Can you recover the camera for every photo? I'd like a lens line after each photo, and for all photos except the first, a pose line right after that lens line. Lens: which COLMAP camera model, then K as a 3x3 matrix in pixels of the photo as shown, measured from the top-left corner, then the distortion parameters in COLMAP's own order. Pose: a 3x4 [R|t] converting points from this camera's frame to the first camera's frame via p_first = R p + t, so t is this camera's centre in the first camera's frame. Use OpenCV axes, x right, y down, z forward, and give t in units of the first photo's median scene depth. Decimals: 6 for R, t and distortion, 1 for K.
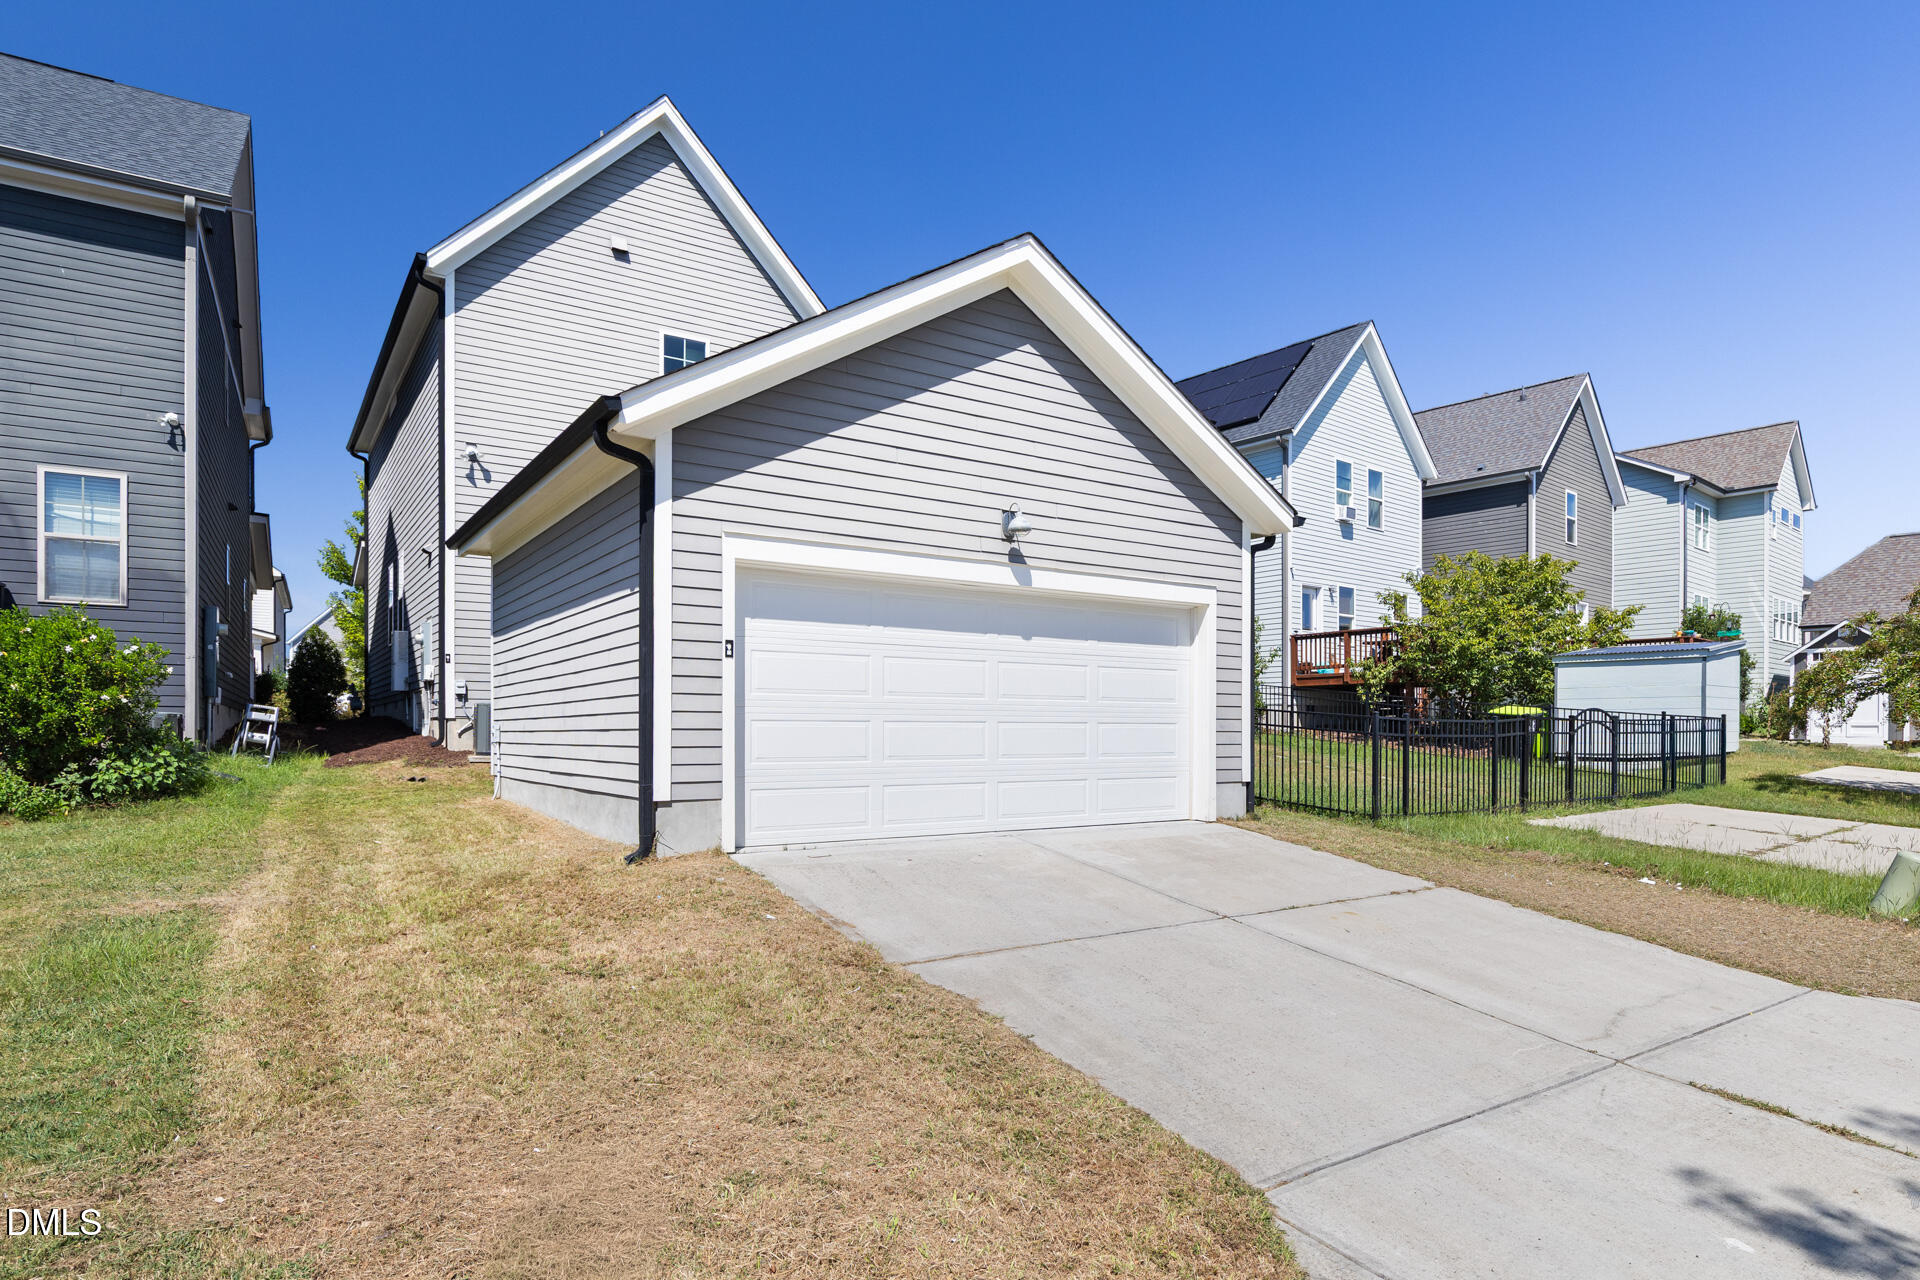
lens RADIAL K [[1068.6, 0, 962.9], [0, 1068.6, 733.8], [0, 0, 1]] dist [-0.000192, 0.000208]
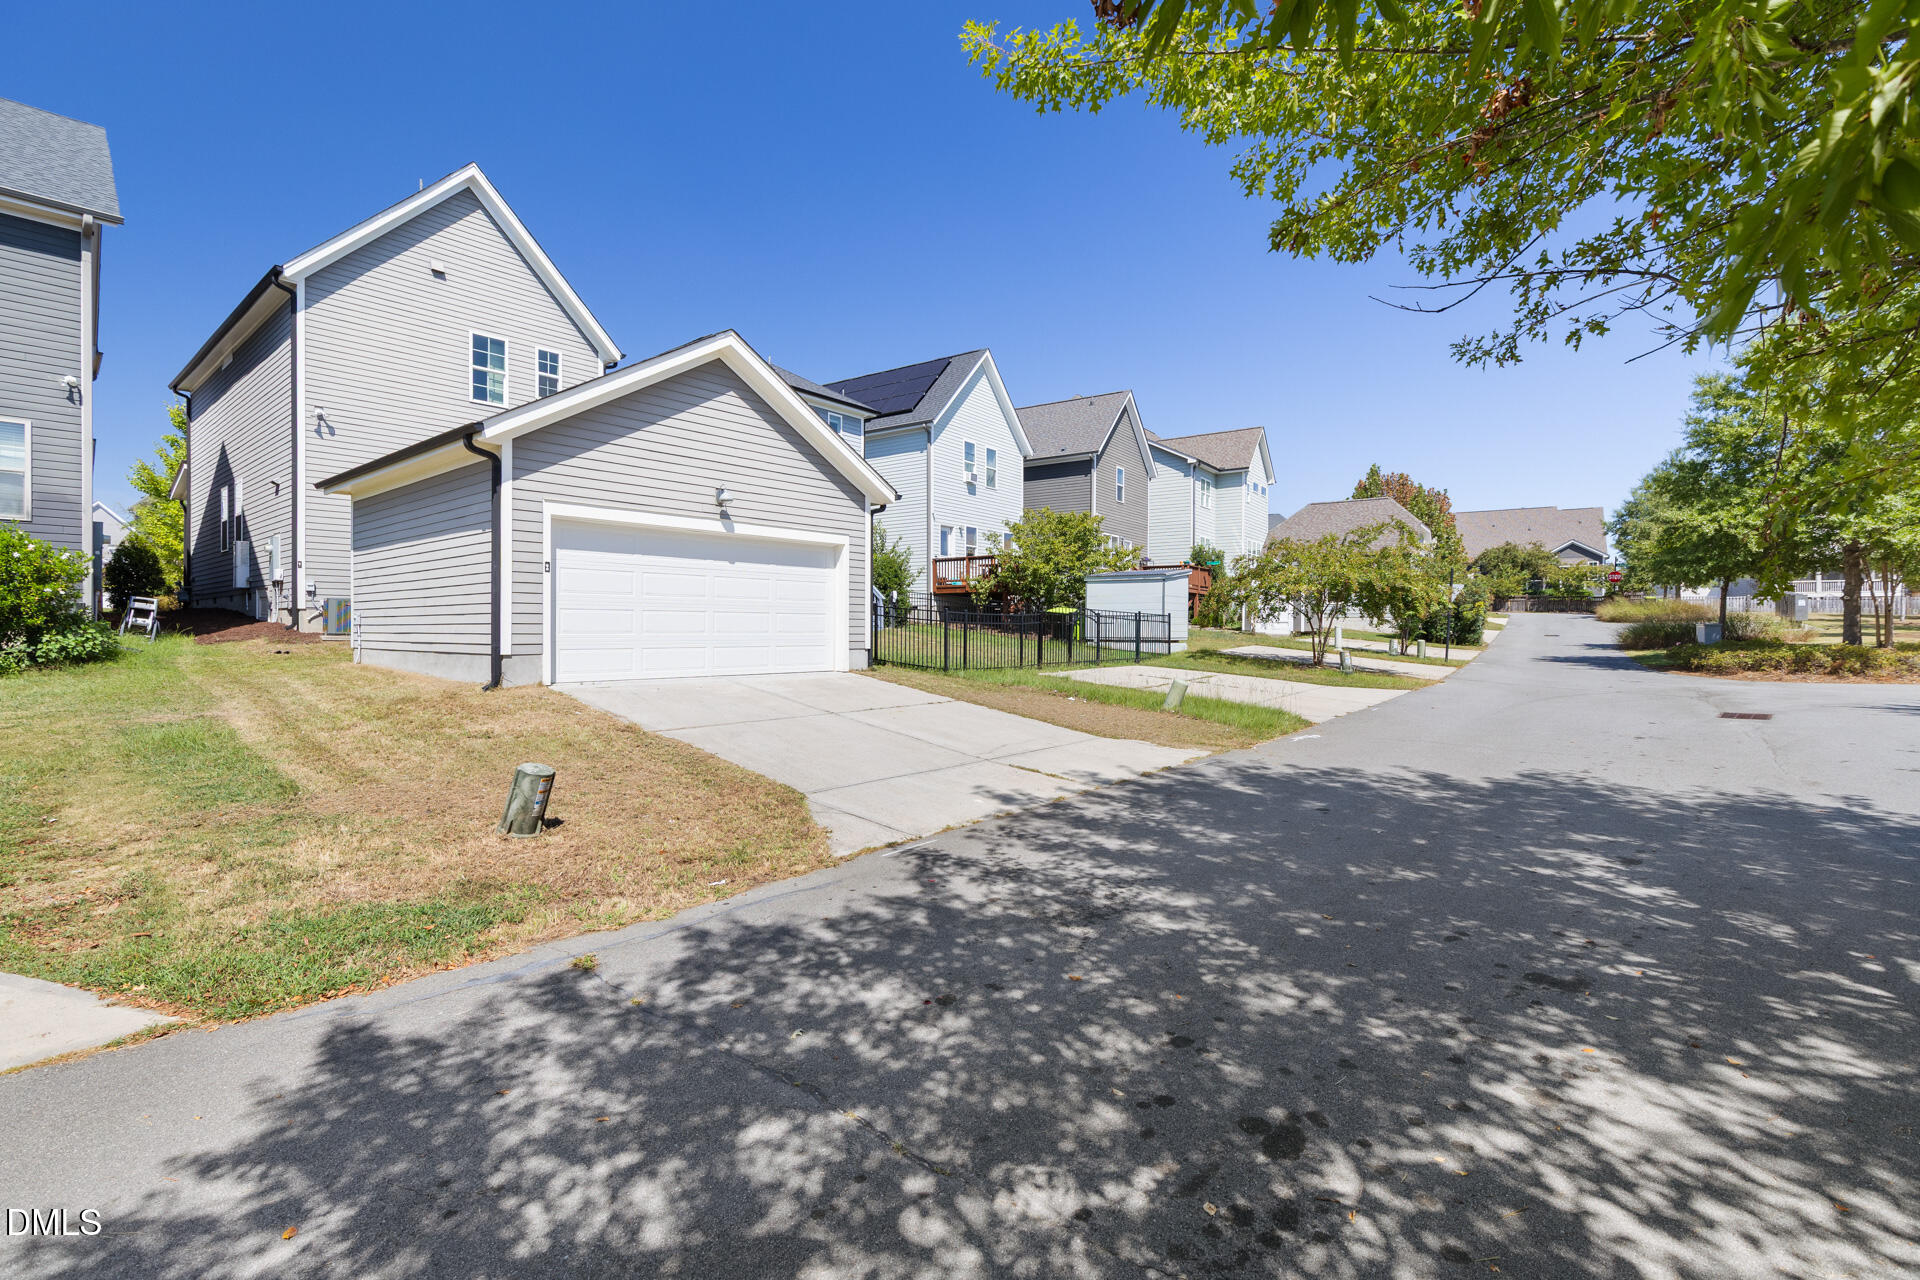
lens RADIAL K [[876.7, 0, 955.1], [0, 876.7, 627.9], [0, 0, 1]] dist [0.013617, -0.000967]
pose [[0.963353, 0.001871, 0.268231, 0.020866], [-0.001042, 0.999994, -0.003234, 0.013763], [-0.268236, 0.002836, 0.963349, -0.330109]]
